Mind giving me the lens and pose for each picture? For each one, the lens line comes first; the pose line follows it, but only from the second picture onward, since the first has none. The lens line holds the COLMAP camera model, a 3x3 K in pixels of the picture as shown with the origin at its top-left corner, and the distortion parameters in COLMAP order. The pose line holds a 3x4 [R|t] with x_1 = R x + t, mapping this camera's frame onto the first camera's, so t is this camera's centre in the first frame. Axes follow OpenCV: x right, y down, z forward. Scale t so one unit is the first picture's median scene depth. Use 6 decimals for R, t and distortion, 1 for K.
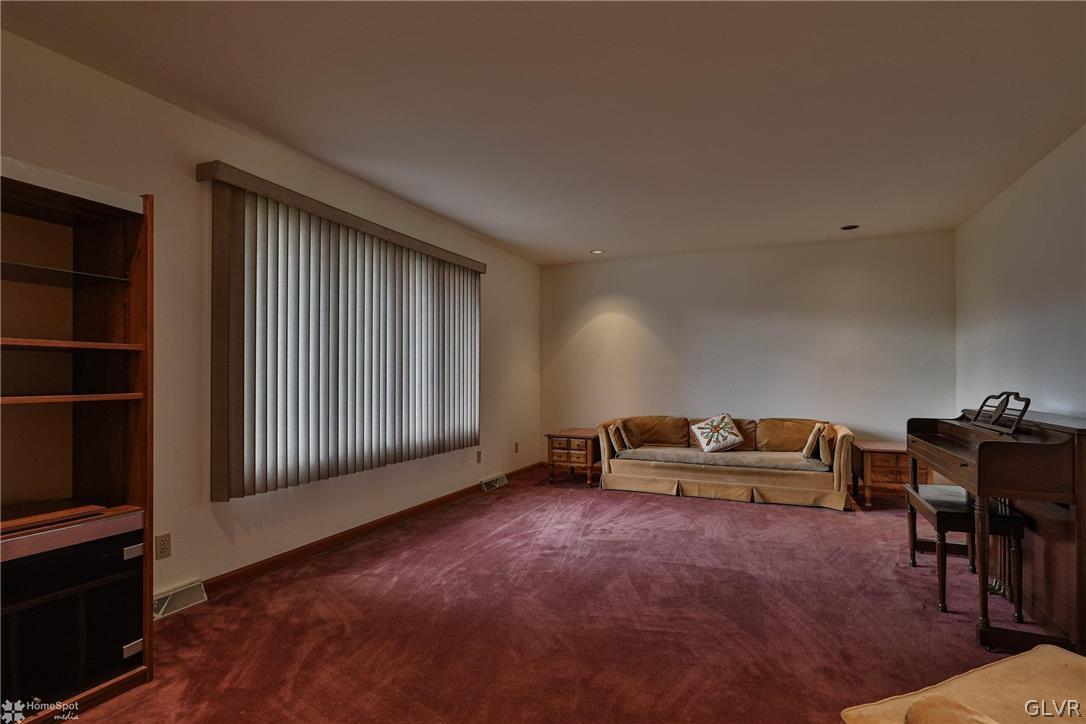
lens RADIAL K [[542.1, 0, 543.0], [0, 542.1, 362.0], [0, 0, 1]] dist [-0.000121, -0.000090]
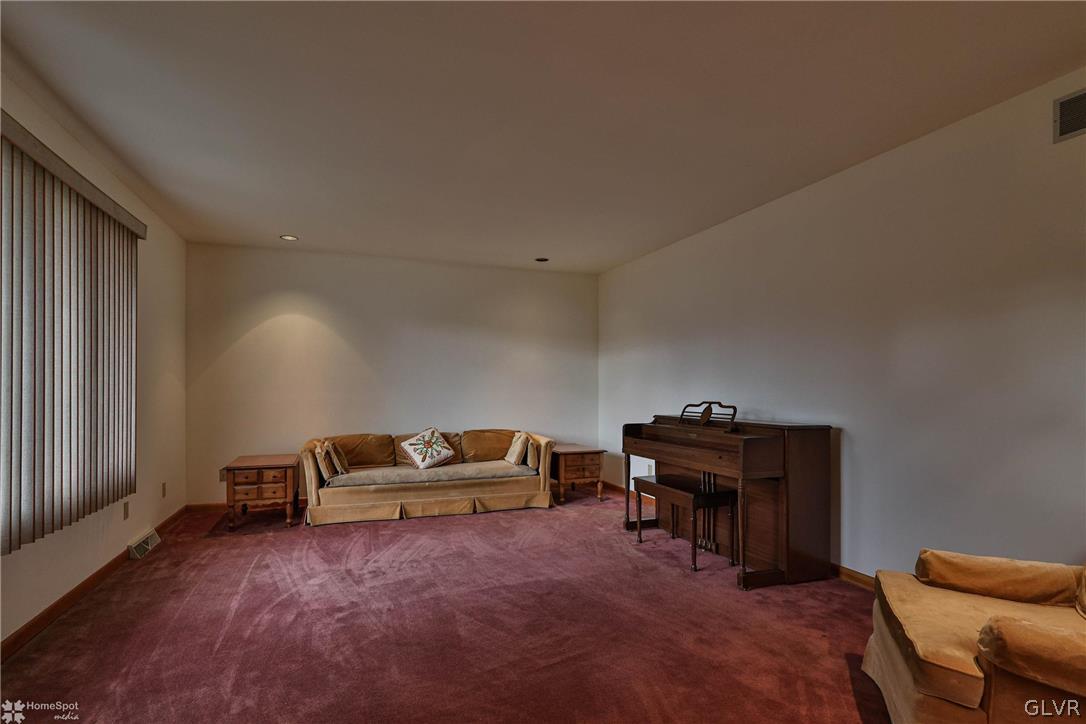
lens RADIAL K [[547.1, 0, 543.7], [0, 547.1, 382.1], [0, 0, 1]] dist [0.001677, 0.000313]
pose [[0.723592, 0.009210, 0.690166, -0.234649], [-0.017826, 0.999827, 0.005347, 0.003393], [-0.689997, -0.016172, 0.723631, 0.166932]]
